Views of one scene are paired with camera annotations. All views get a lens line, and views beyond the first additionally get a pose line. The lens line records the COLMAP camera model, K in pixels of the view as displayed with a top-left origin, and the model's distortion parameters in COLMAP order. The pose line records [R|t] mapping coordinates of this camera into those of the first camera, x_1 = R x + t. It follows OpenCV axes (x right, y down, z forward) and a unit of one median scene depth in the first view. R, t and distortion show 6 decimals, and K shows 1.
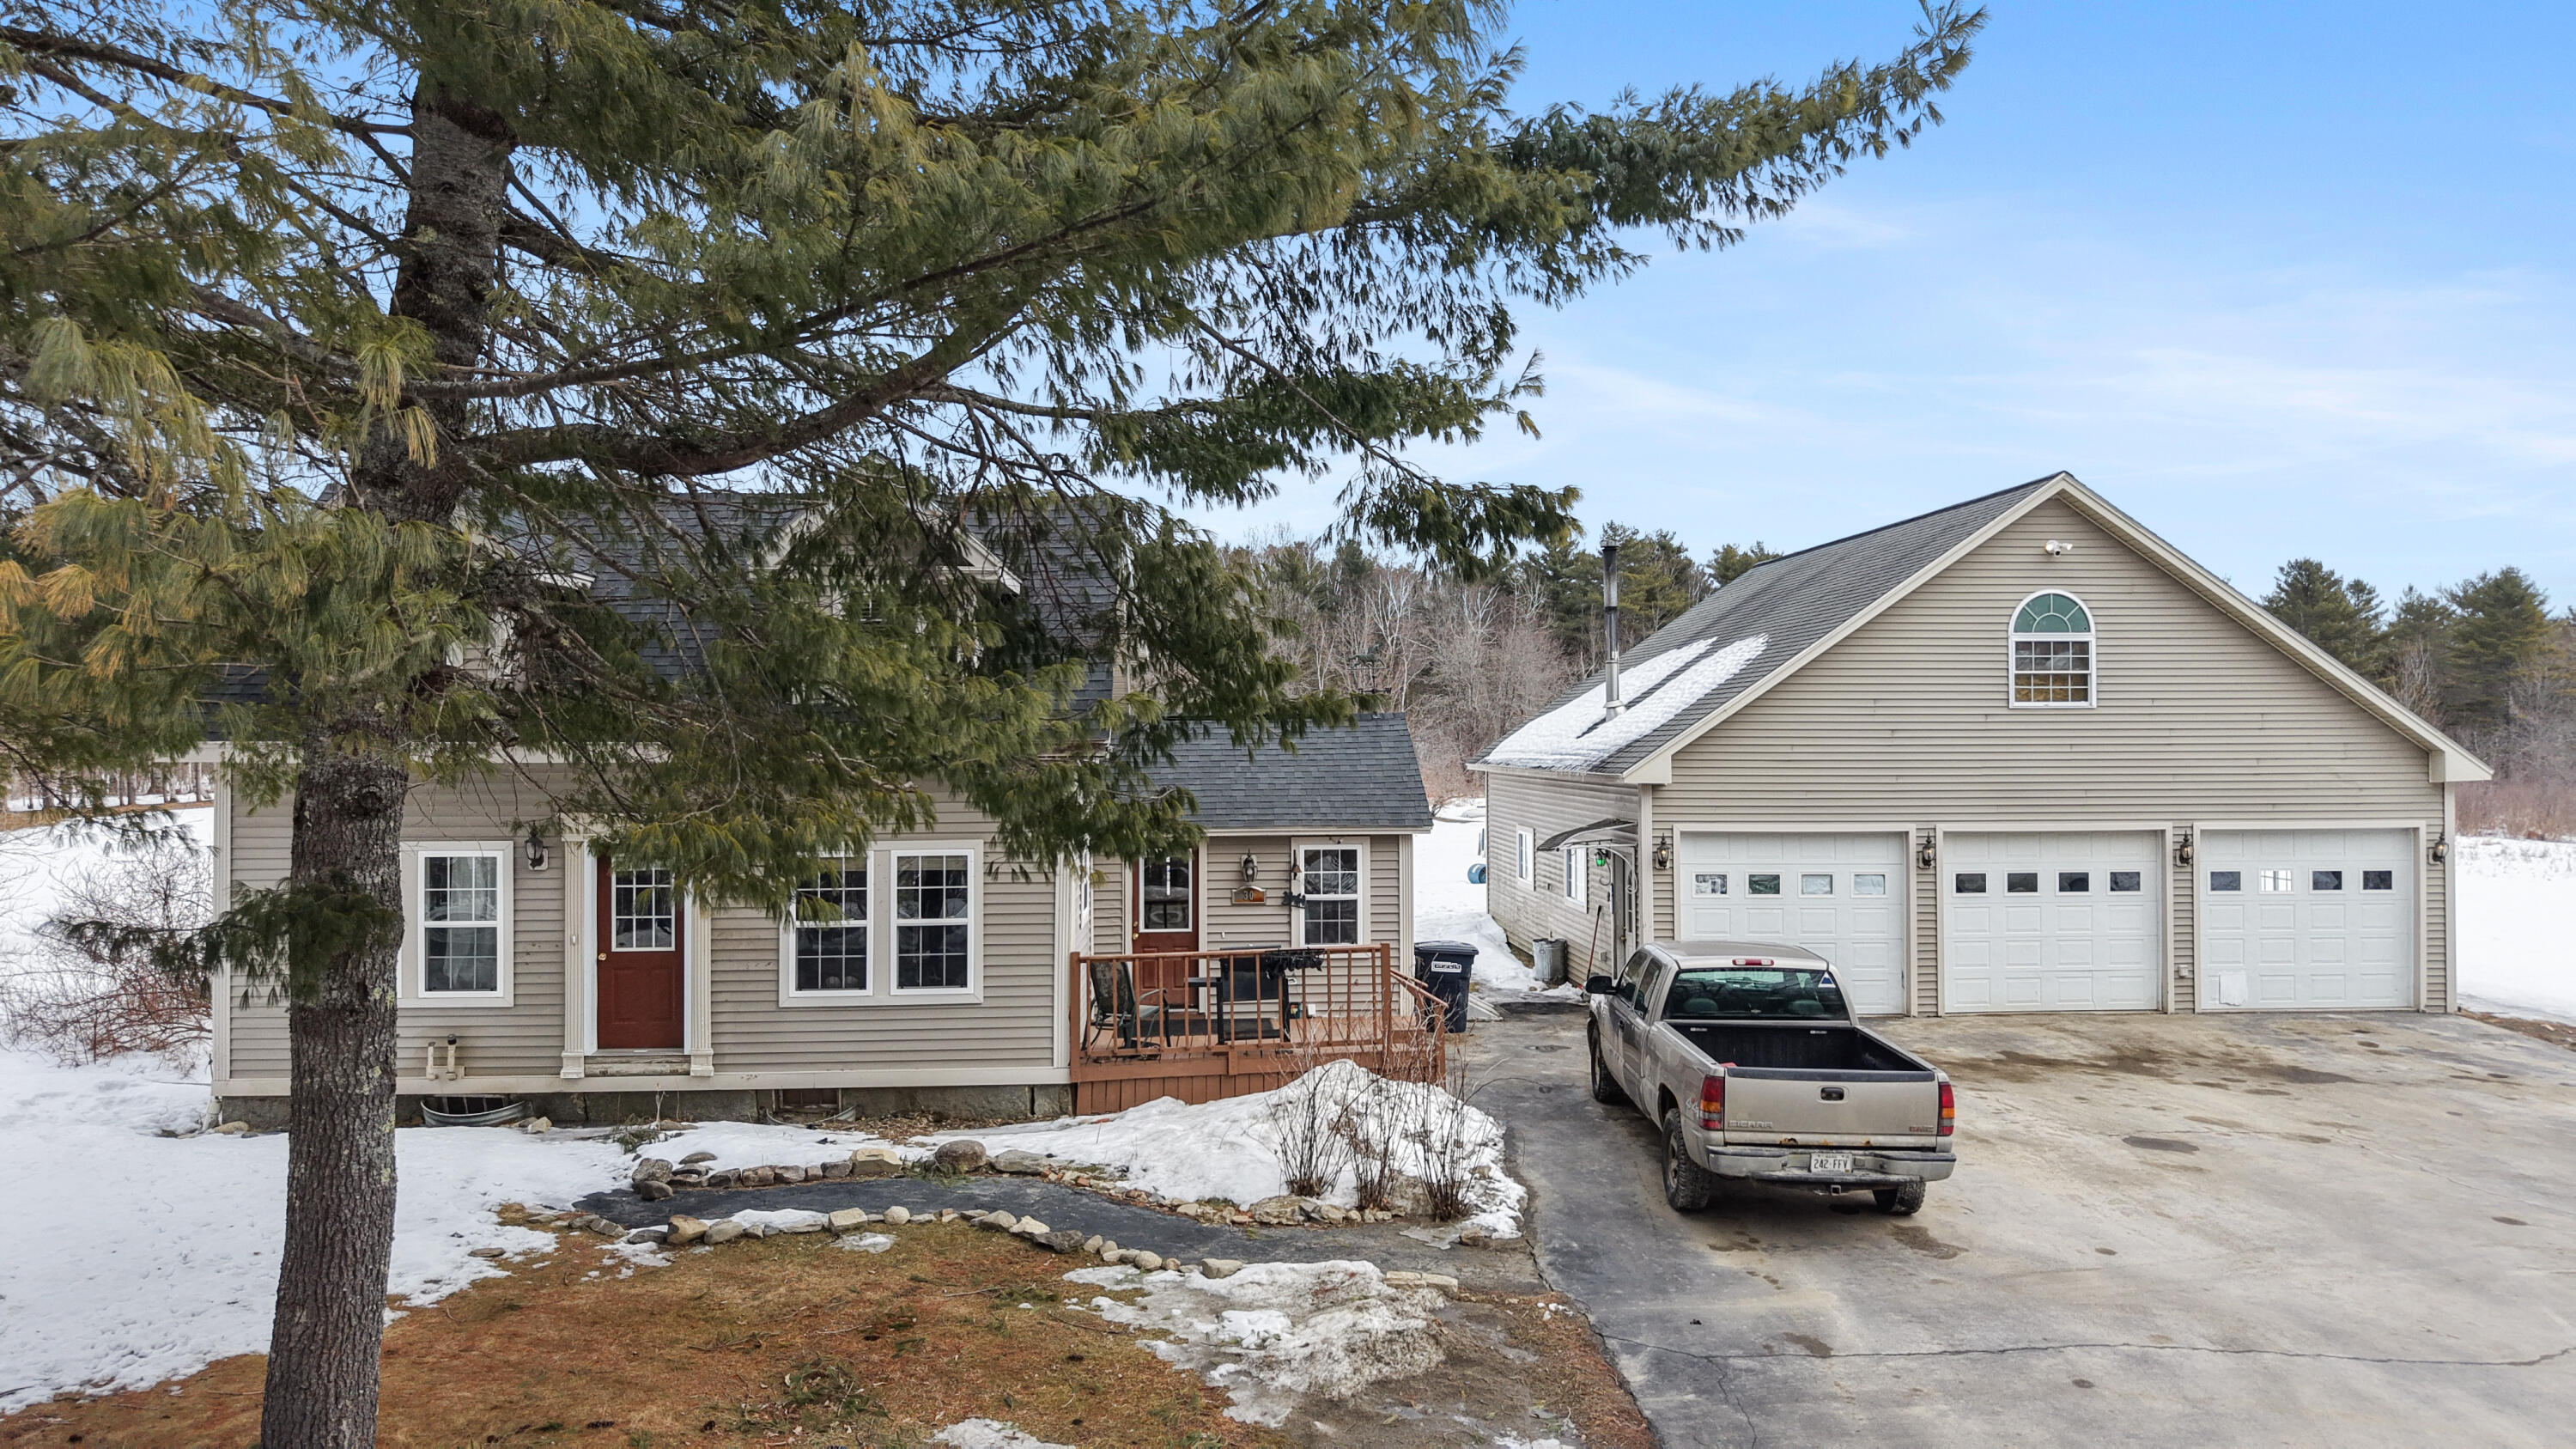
lens RADIAL K [[1726.0, 0, 1288.0], [0, 1726.0, 724.5], [0, 0, 1]] dist [0.009969, -0.000821]
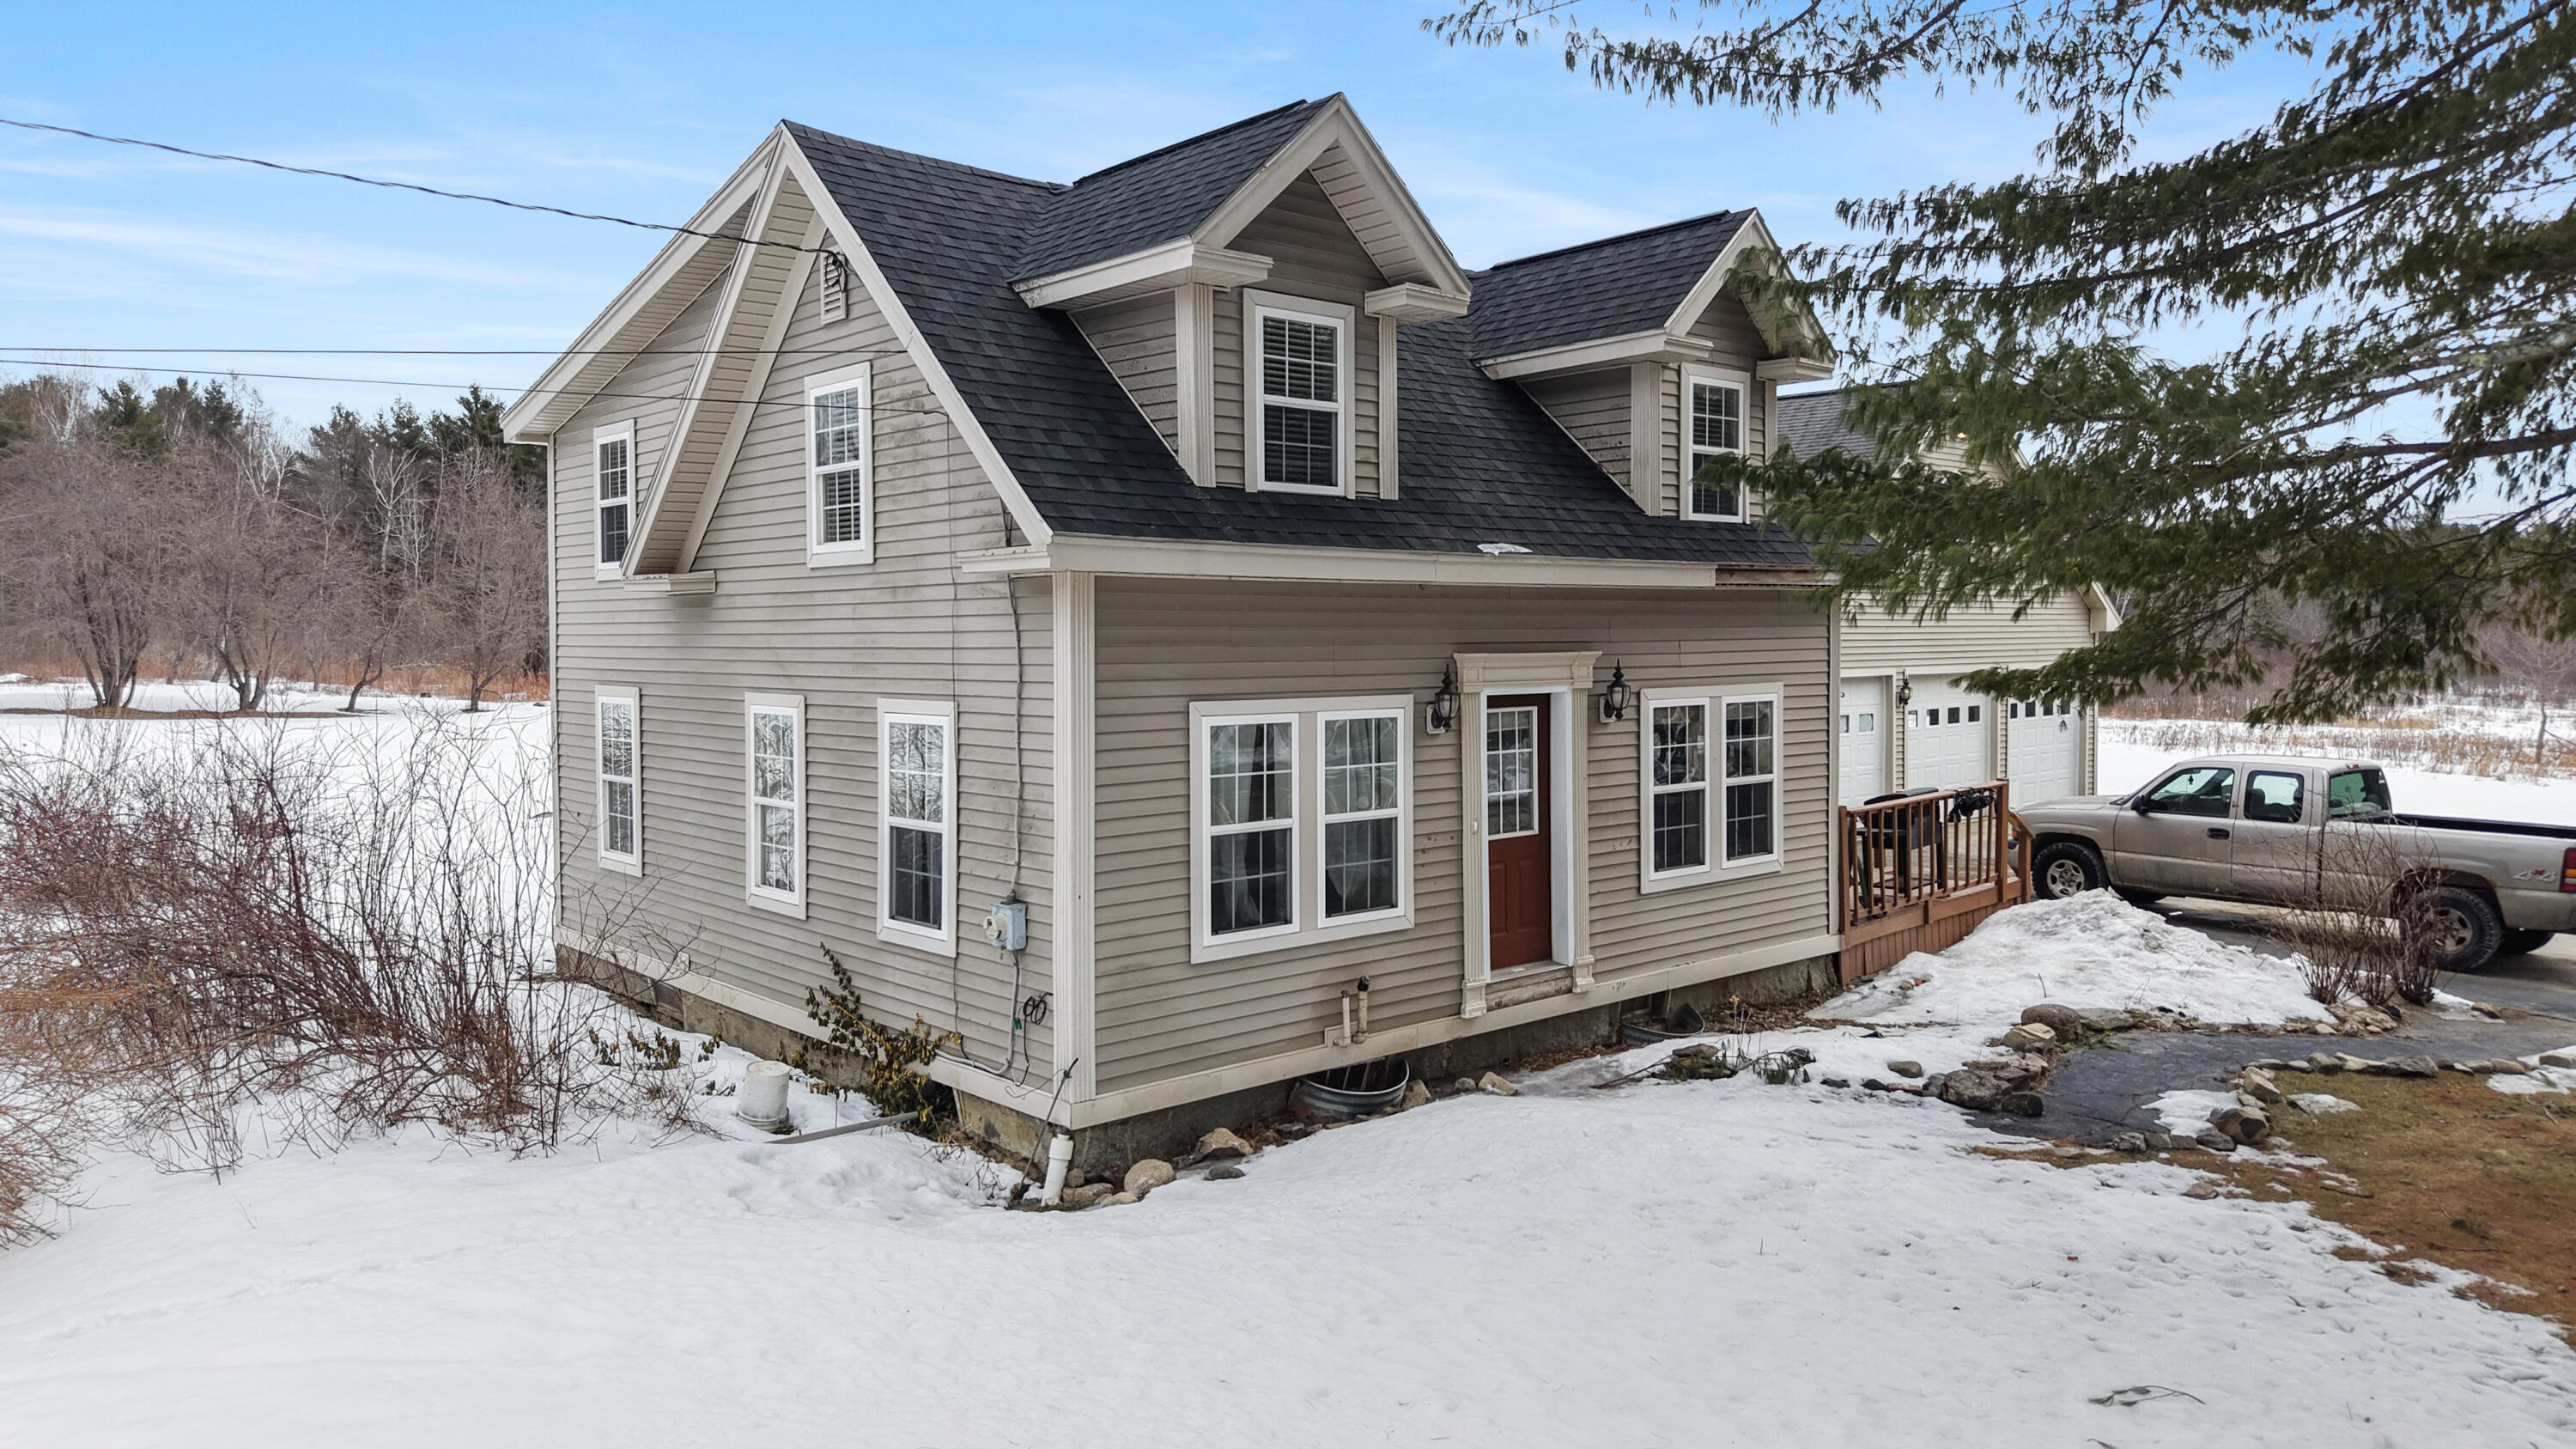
lens RADIAL K [[1754.9, 0, 1278.0], [0, 1754.9, 685.9], [0, 0, 1]] dist [-0.000062, 0.000562]
pose [[0.787165, -0.019666, 0.616429, -0.921710], [-0.004407, 0.999287, 0.037508, 0.036249], [-0.616727, -0.032242, 0.786517, 0.462055]]
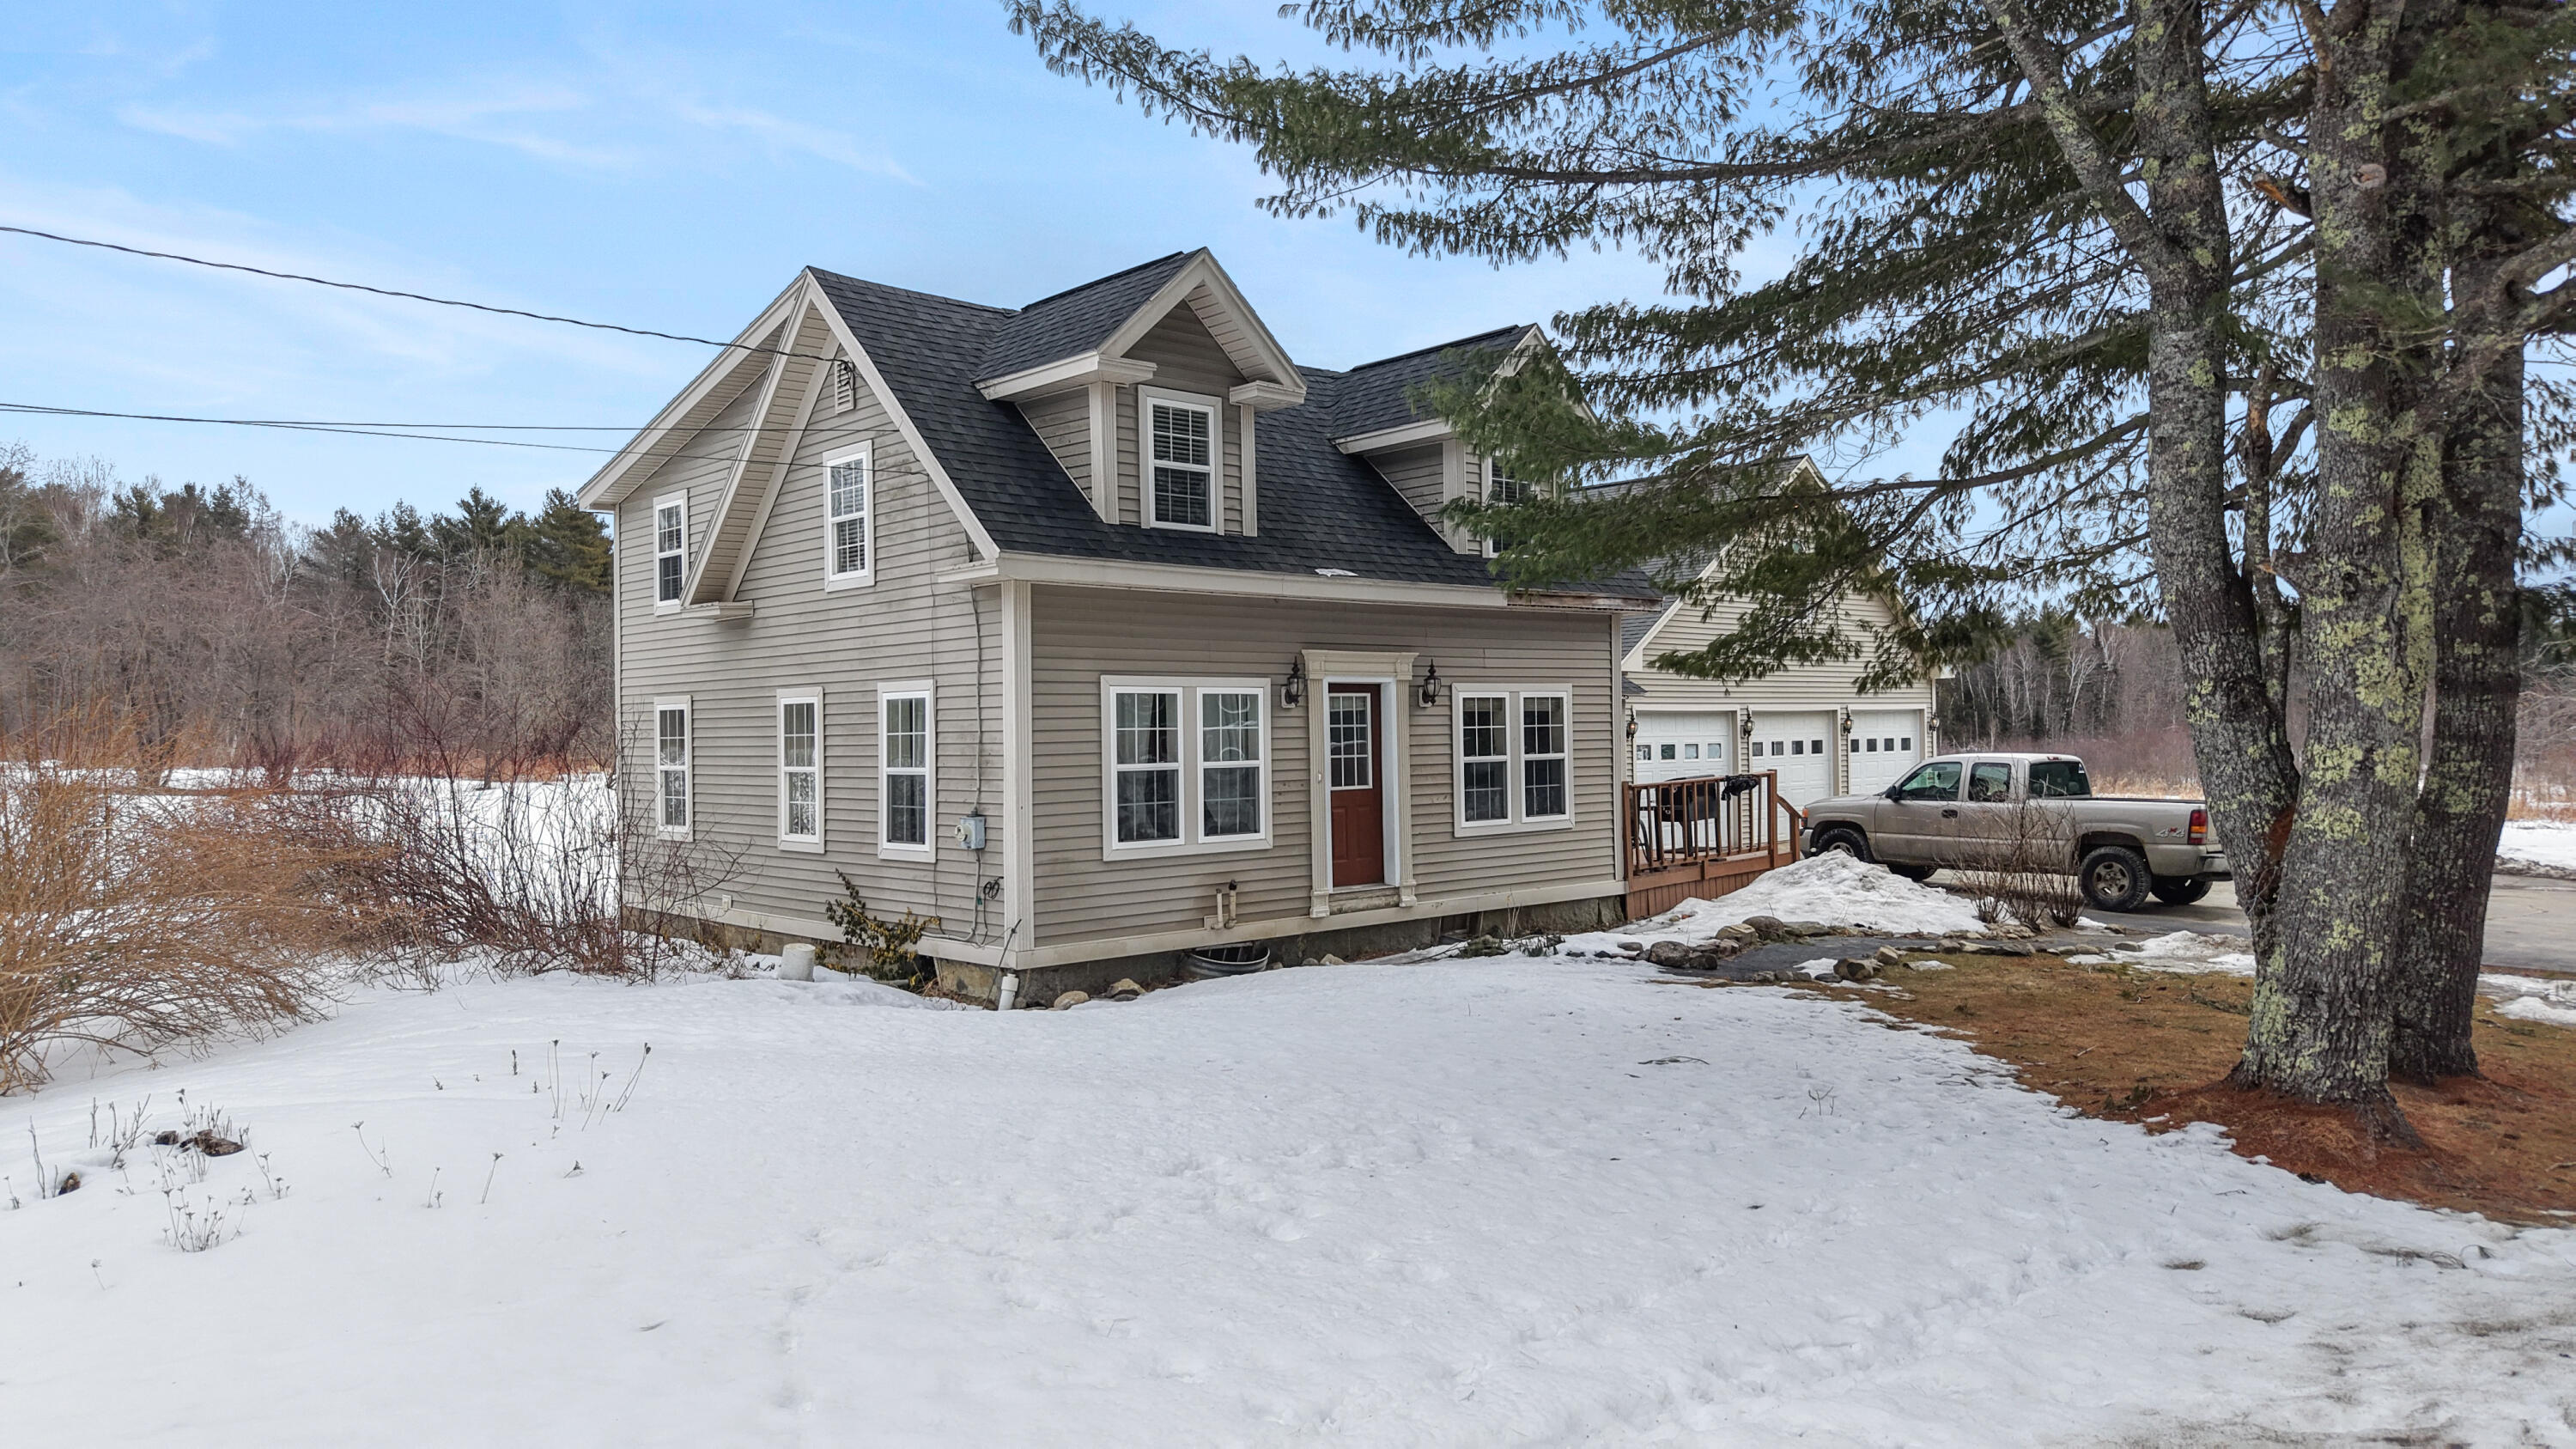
lens RADIAL K [[1726.0, 0, 1288.0], [0, 1726.0, 724.5], [0, 0, 1]] dist [0.009969, -0.000821]
pose [[0.776900, -0.007580, 0.629578, -1.036784], [0.005924, 0.999971, 0.004729, 0.087318], [-0.629596, 0.000056, 0.776923, 0.235546]]
